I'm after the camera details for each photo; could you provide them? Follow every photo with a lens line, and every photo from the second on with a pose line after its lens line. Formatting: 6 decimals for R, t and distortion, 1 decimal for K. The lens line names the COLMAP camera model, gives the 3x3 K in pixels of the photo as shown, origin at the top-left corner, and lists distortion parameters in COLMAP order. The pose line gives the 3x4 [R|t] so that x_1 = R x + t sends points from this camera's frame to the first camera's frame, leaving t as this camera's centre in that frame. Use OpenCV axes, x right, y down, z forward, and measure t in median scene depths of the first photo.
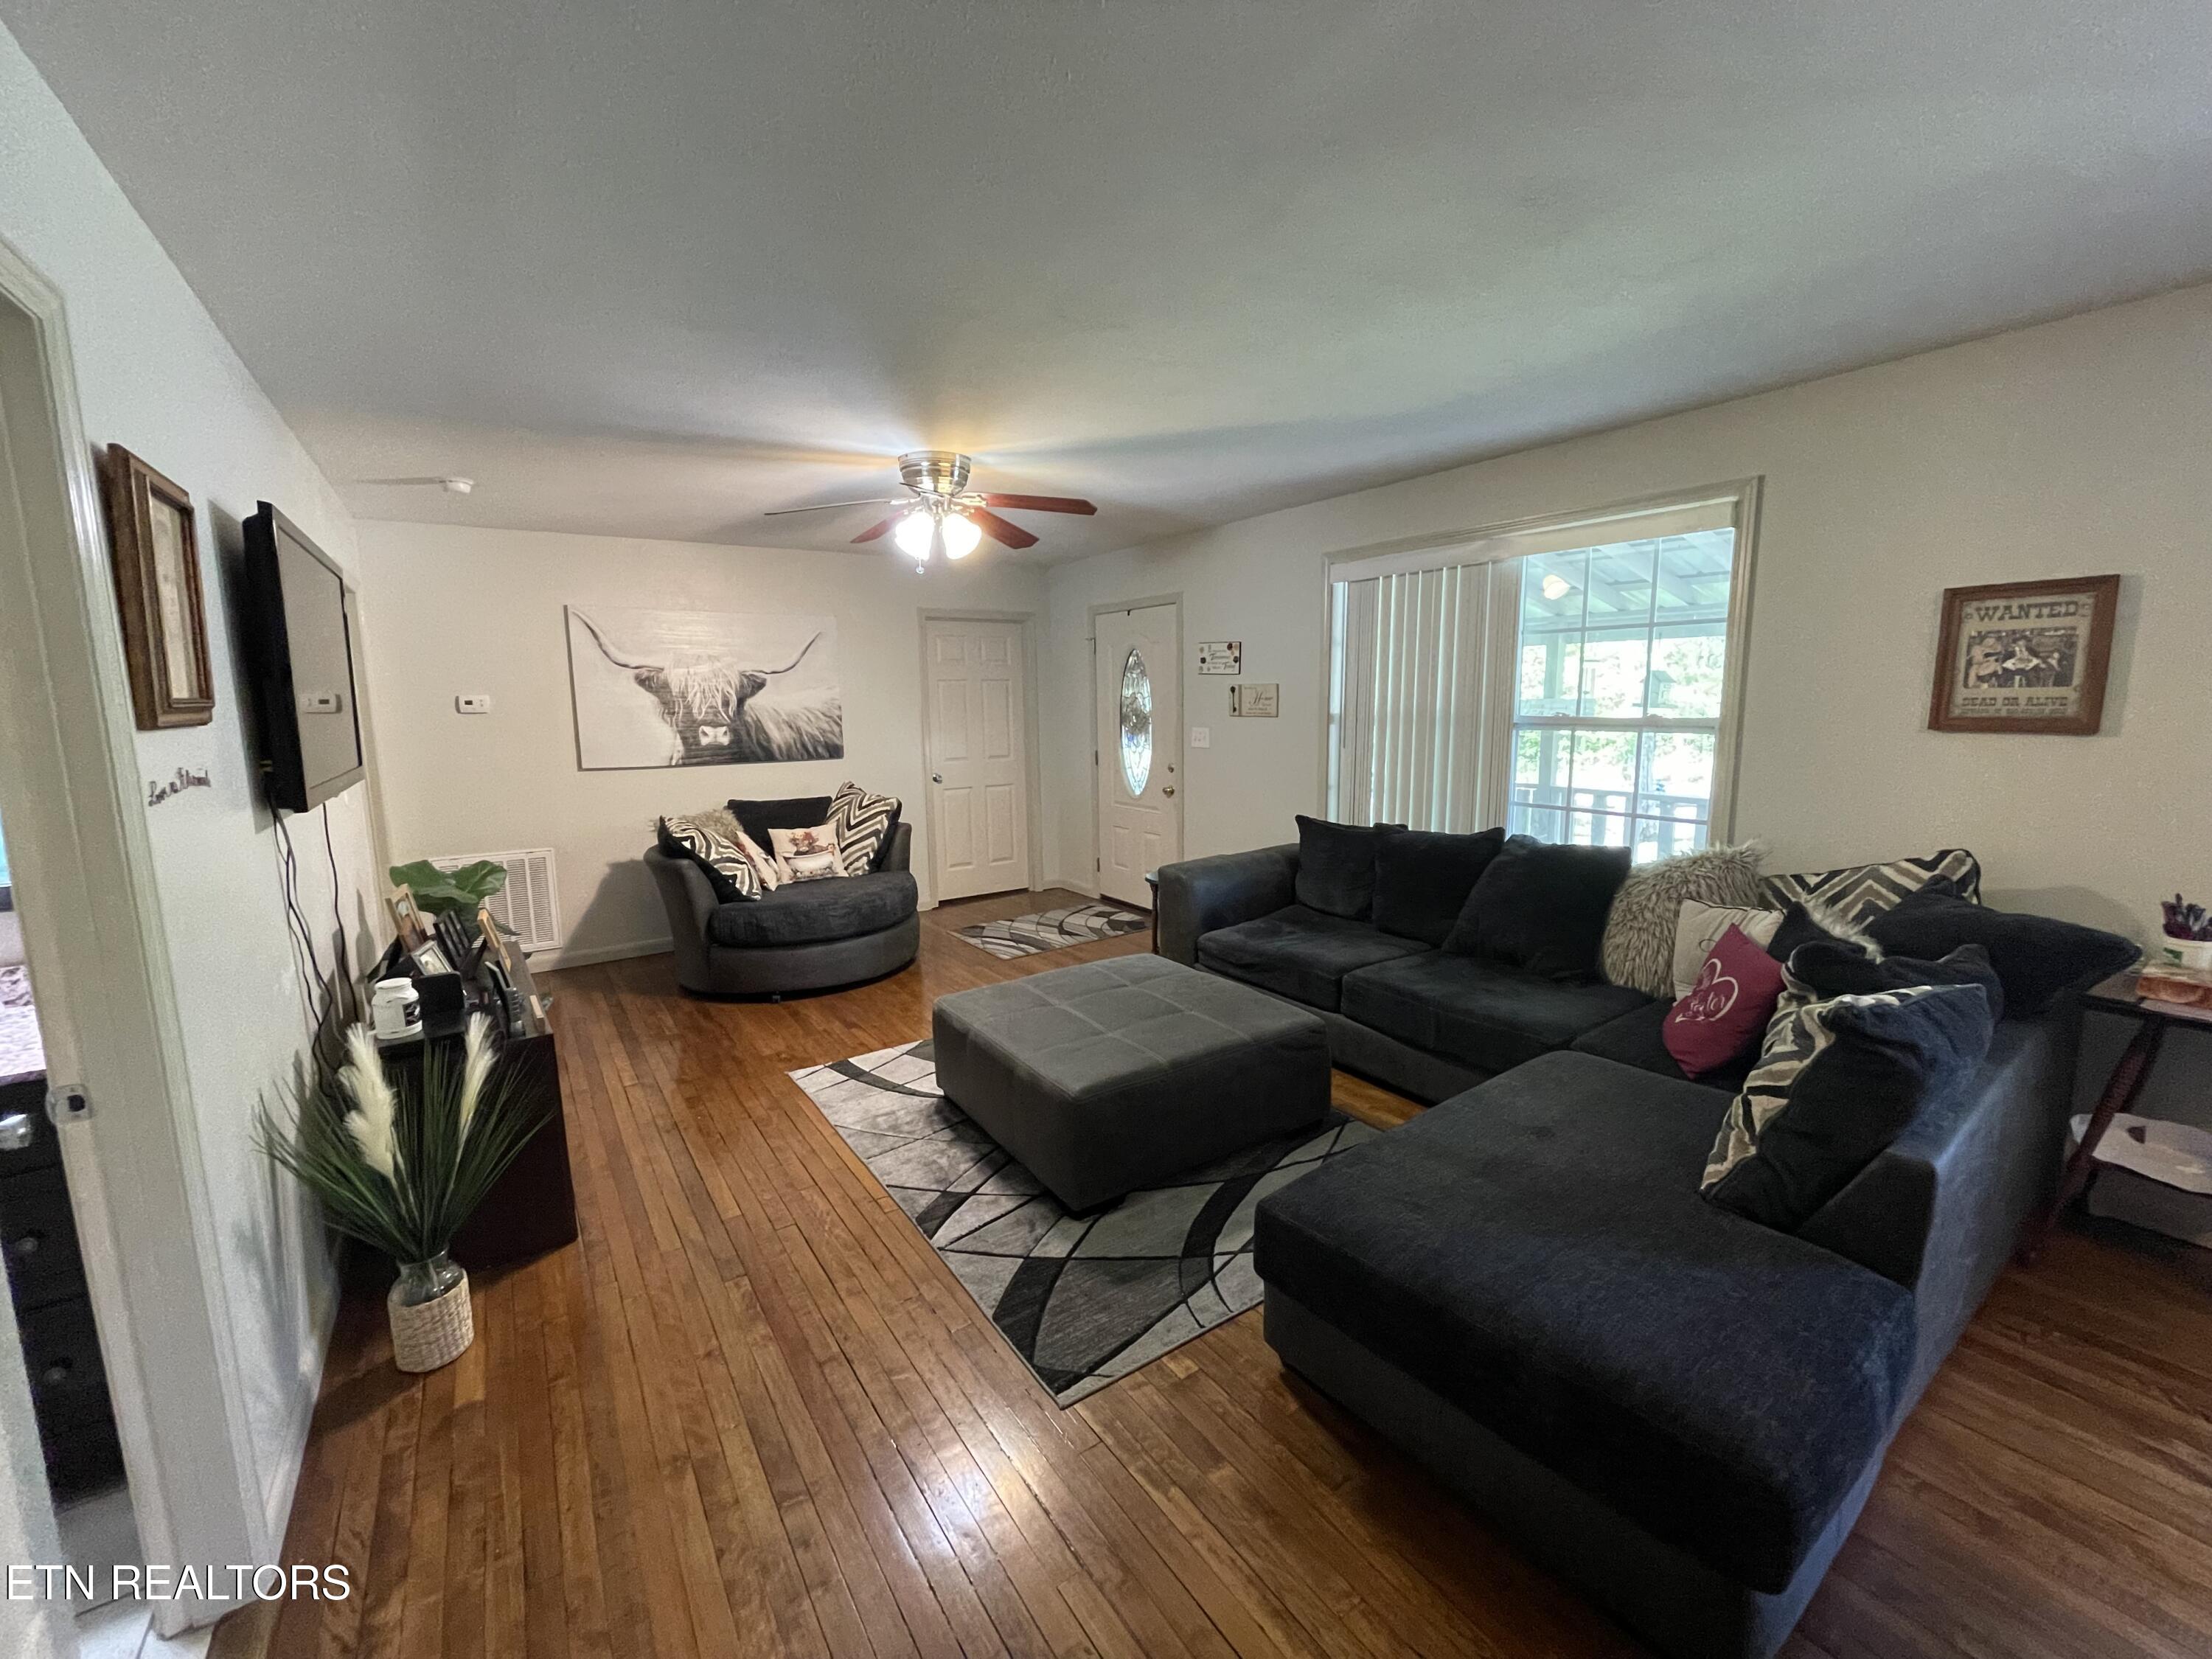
lens RADIAL K [[892.4, 0, 1093.0], [0, 892.4, 830.3], [0, 0, 1]] dist [0.001754, -0.000063]
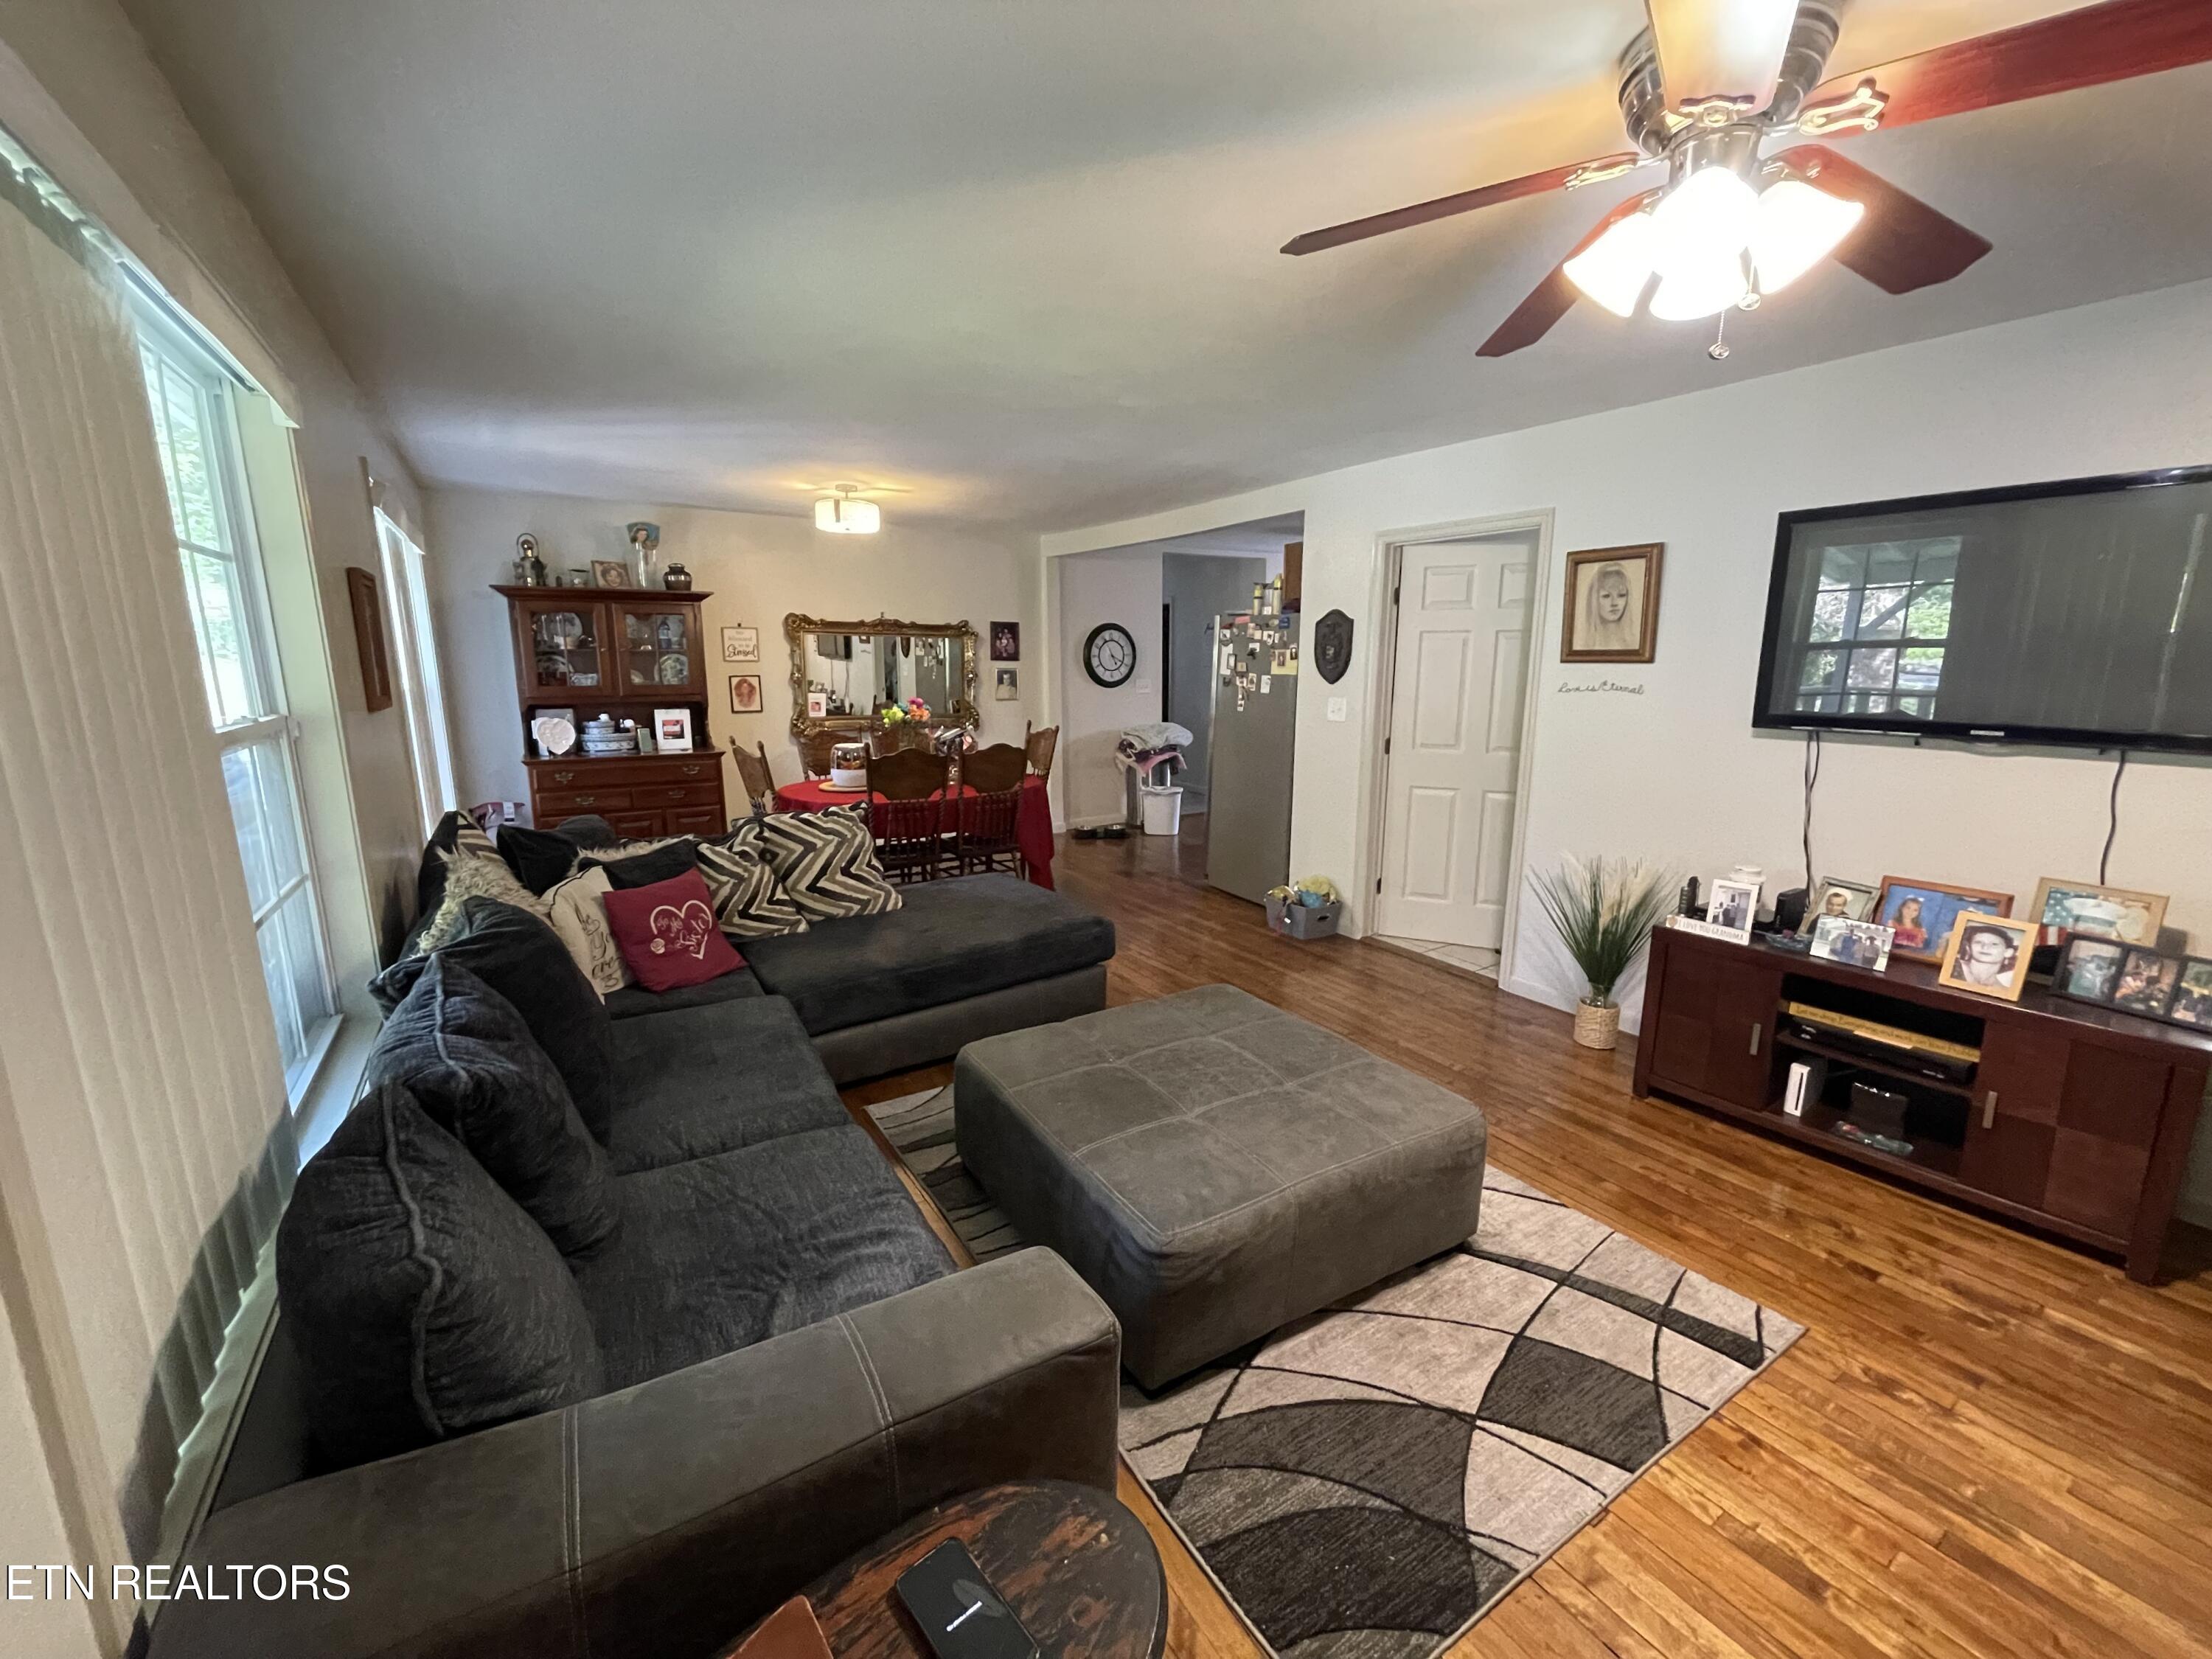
lens RADIAL K [[889.0, 0, 1085.7], [0, 889.0, 830.4], [0, 0, 1]] dist [0.000388, -0.000095]
pose [[-0.999107, 0.010266, 0.040985, 0.086272], [0.023557, 0.940611, 0.338669, -0.227986], [-0.035074, 0.339332, -0.940013, 1.463304]]
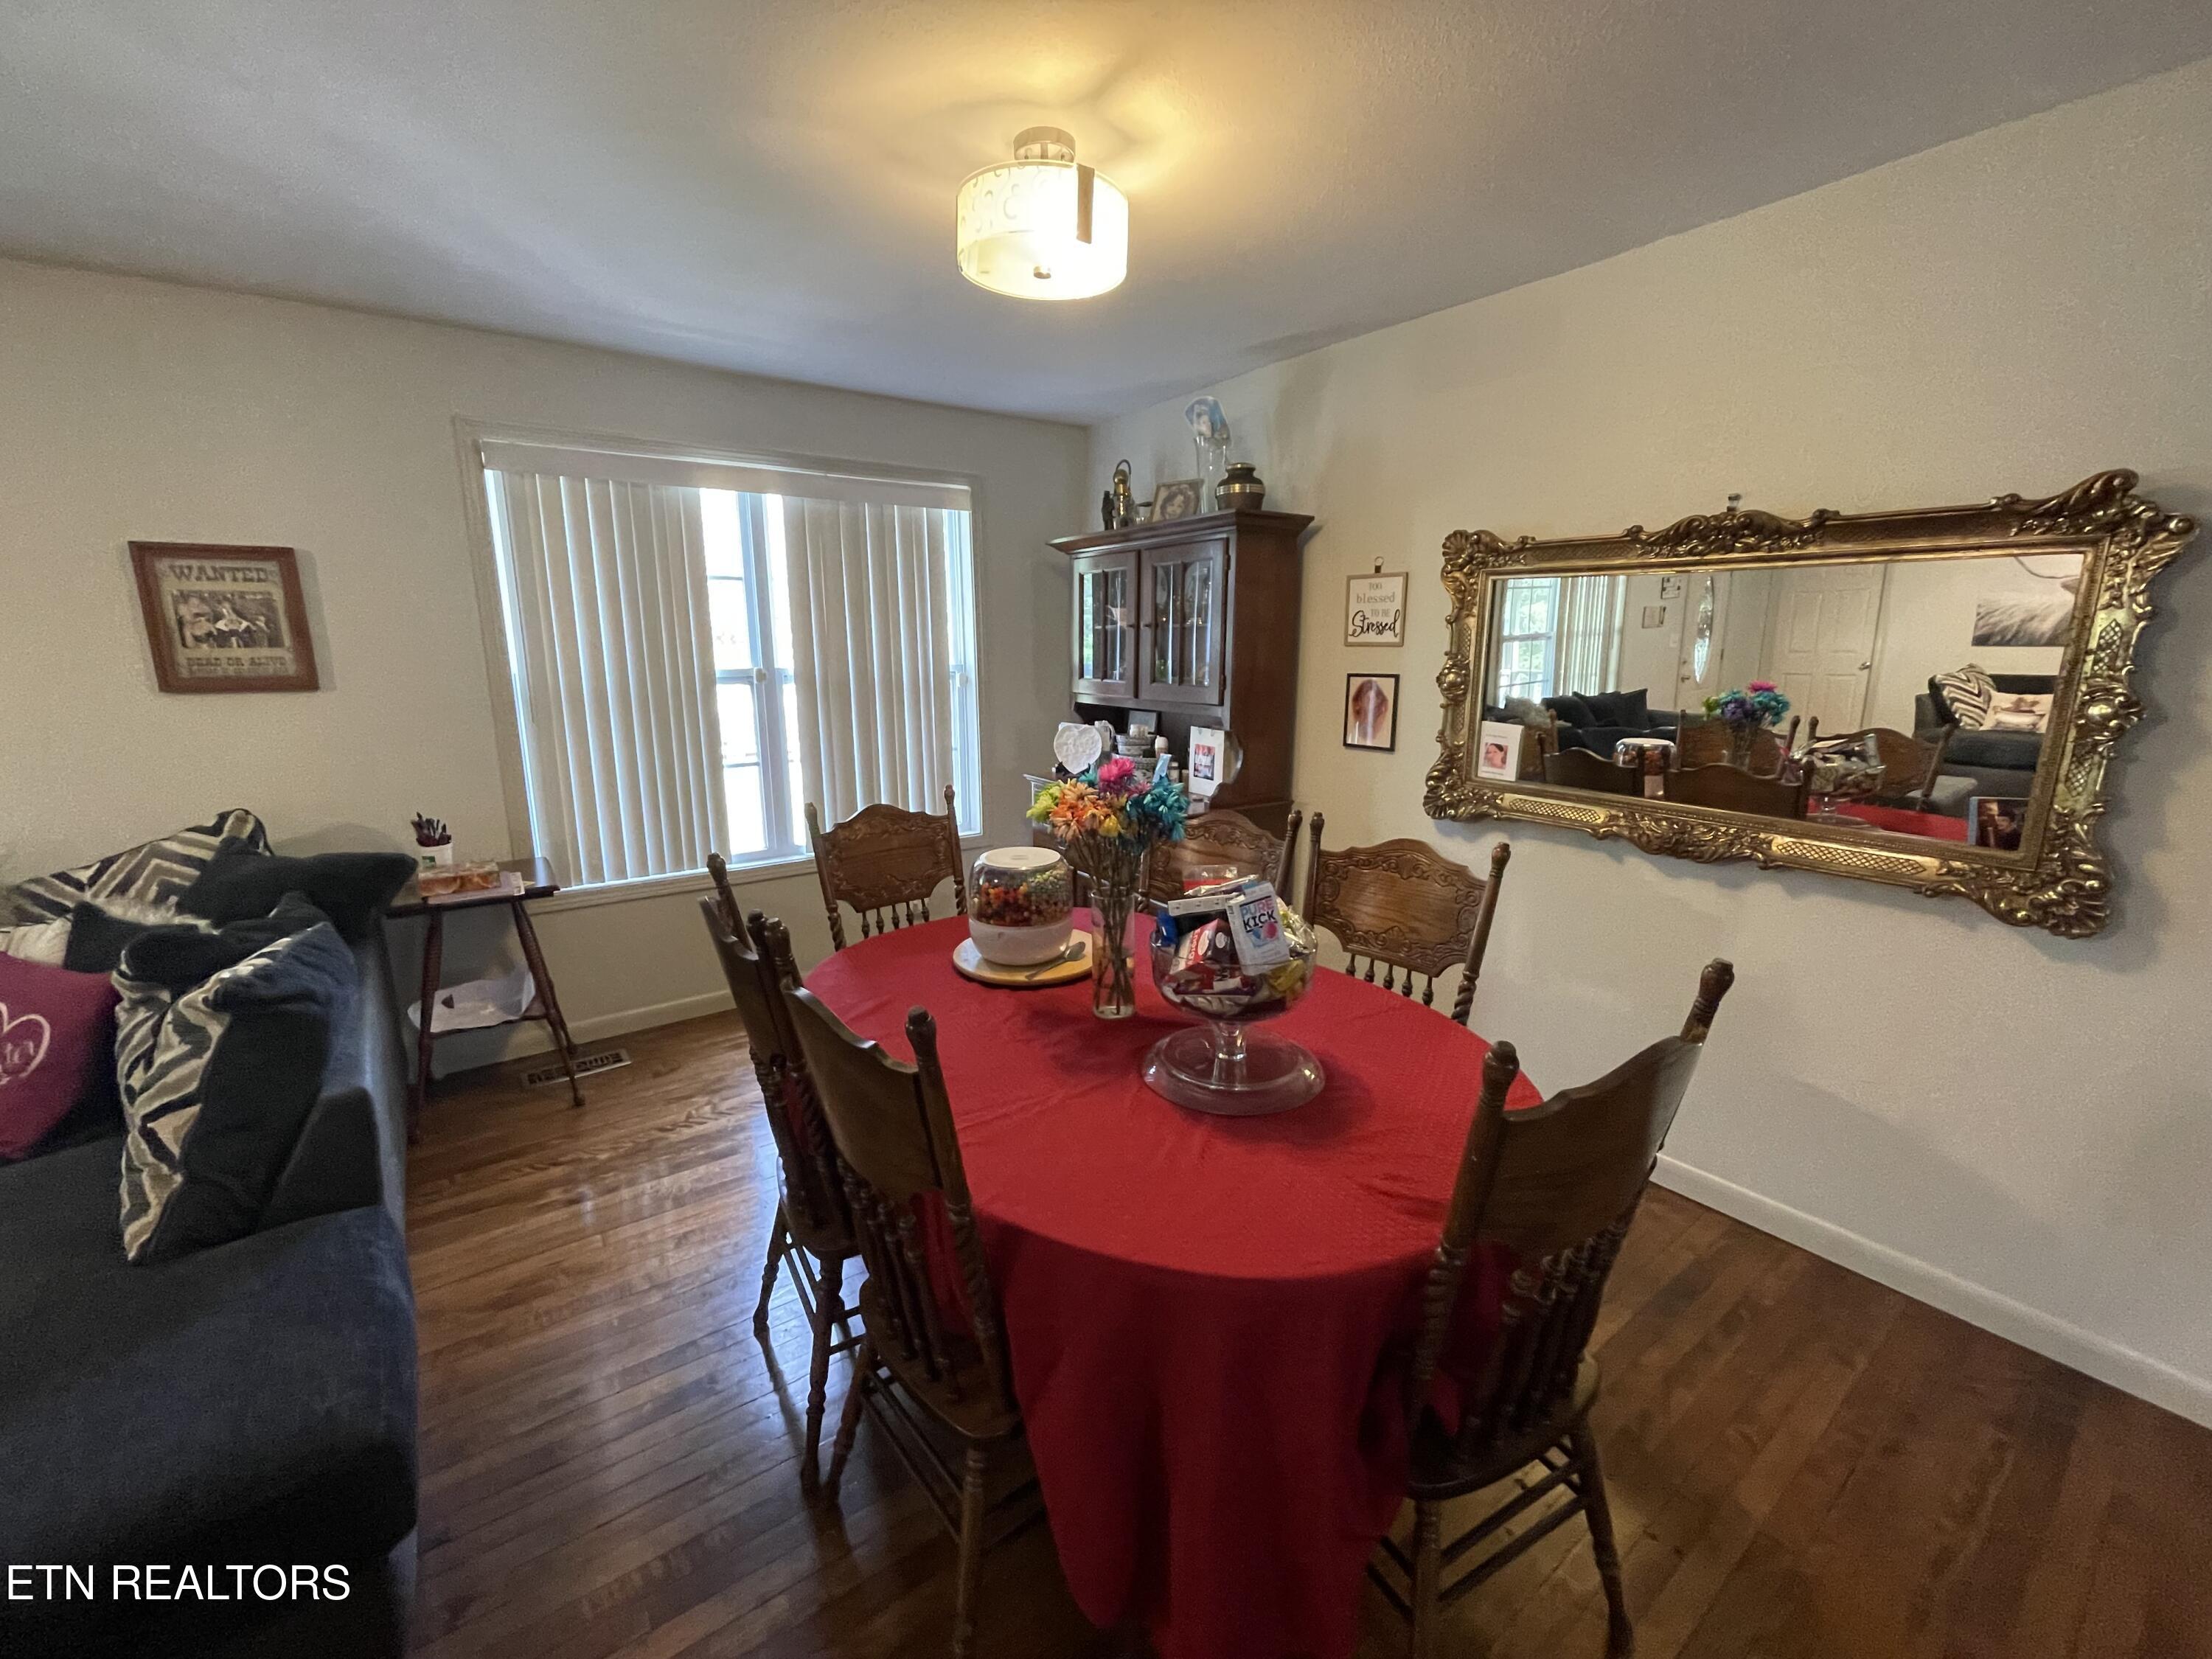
lens RADIAL K [[899.8, 0, 1096.9], [0, 899.8, 828.1], [0, 0, 1]] dist [-0.001471, 0.000120]
pose [[-0.028133, -0.185153, 0.982307, -0.040076], [0.154897, 0.970018, 0.187273, 0.001574], [-0.987530, 0.157425, 0.001390, 0.031550]]
